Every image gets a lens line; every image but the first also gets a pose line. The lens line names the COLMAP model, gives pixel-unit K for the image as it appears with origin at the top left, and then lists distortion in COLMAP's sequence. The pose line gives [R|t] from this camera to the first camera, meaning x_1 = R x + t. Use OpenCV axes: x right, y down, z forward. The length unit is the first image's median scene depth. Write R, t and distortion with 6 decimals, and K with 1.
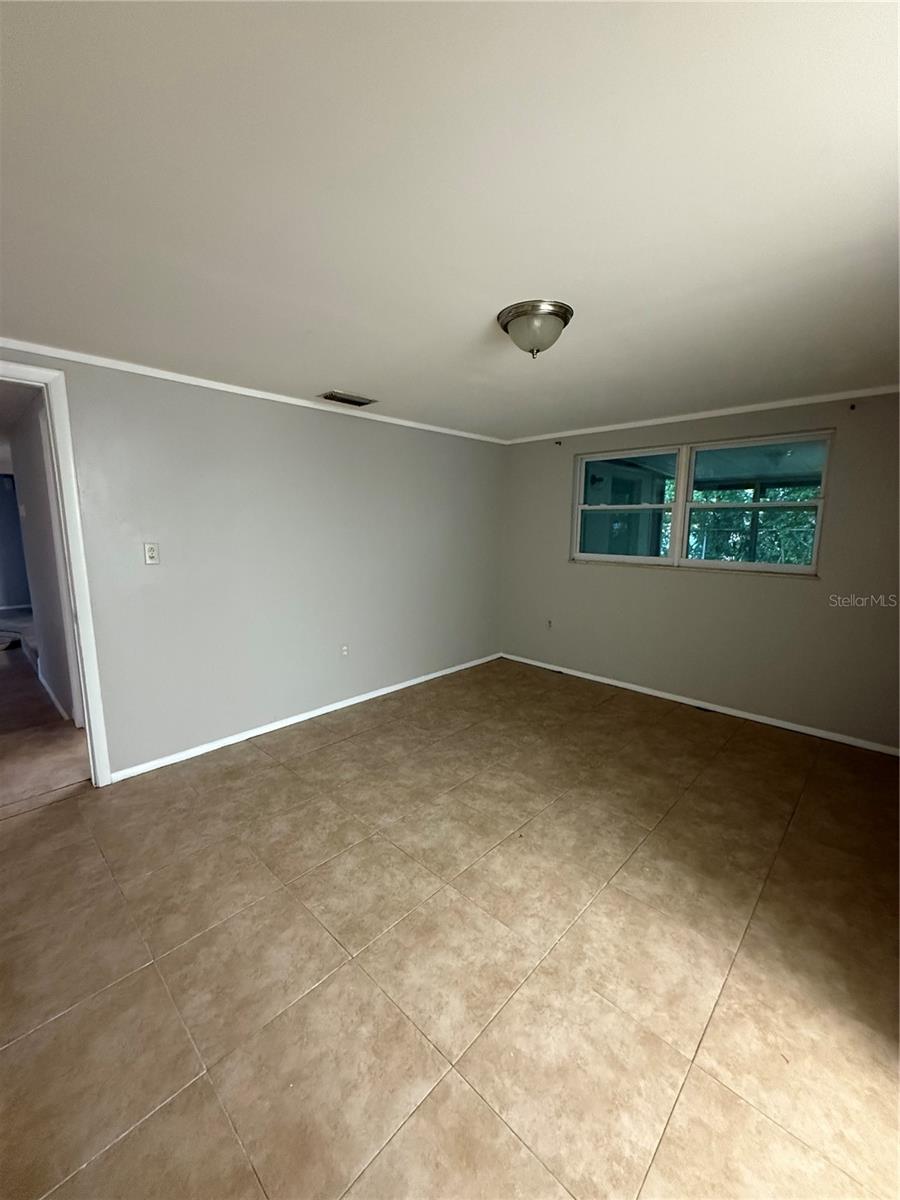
lens RADIAL K [[480.1, 0, 445.8], [0, 480.1, 597.4], [0, 0, 1]] dist [-0.003094, -0.000305]
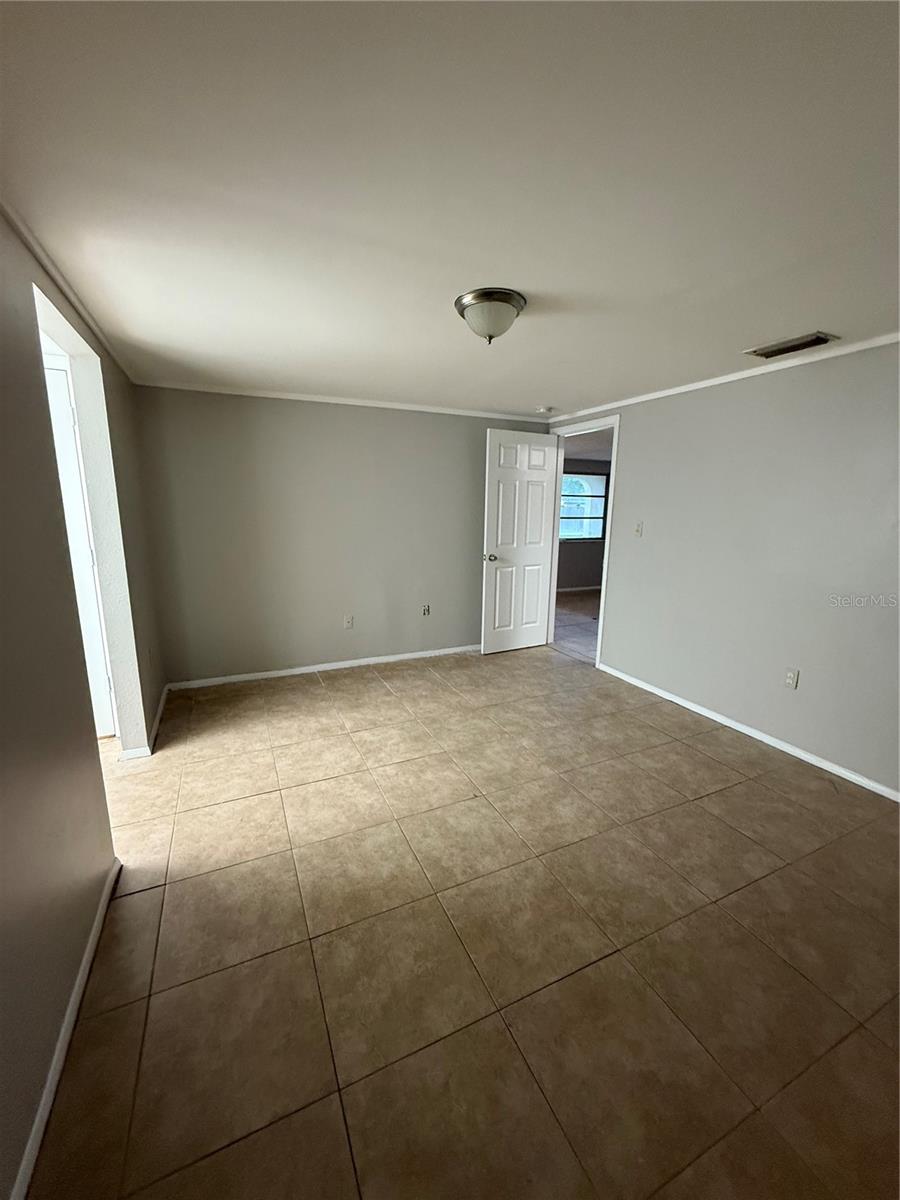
lens RADIAL K [[480.1, 0, 451.3], [0, 480.1, 600.6], [0, 0, 1]] dist [-0.003094, -0.000305]
pose [[-0.364187, 0.177554, -0.914244, 1.149184], [-0.159030, 0.955386, 0.248893, -0.192265], [0.917648, 0.236036, -0.319702, 1.263191]]
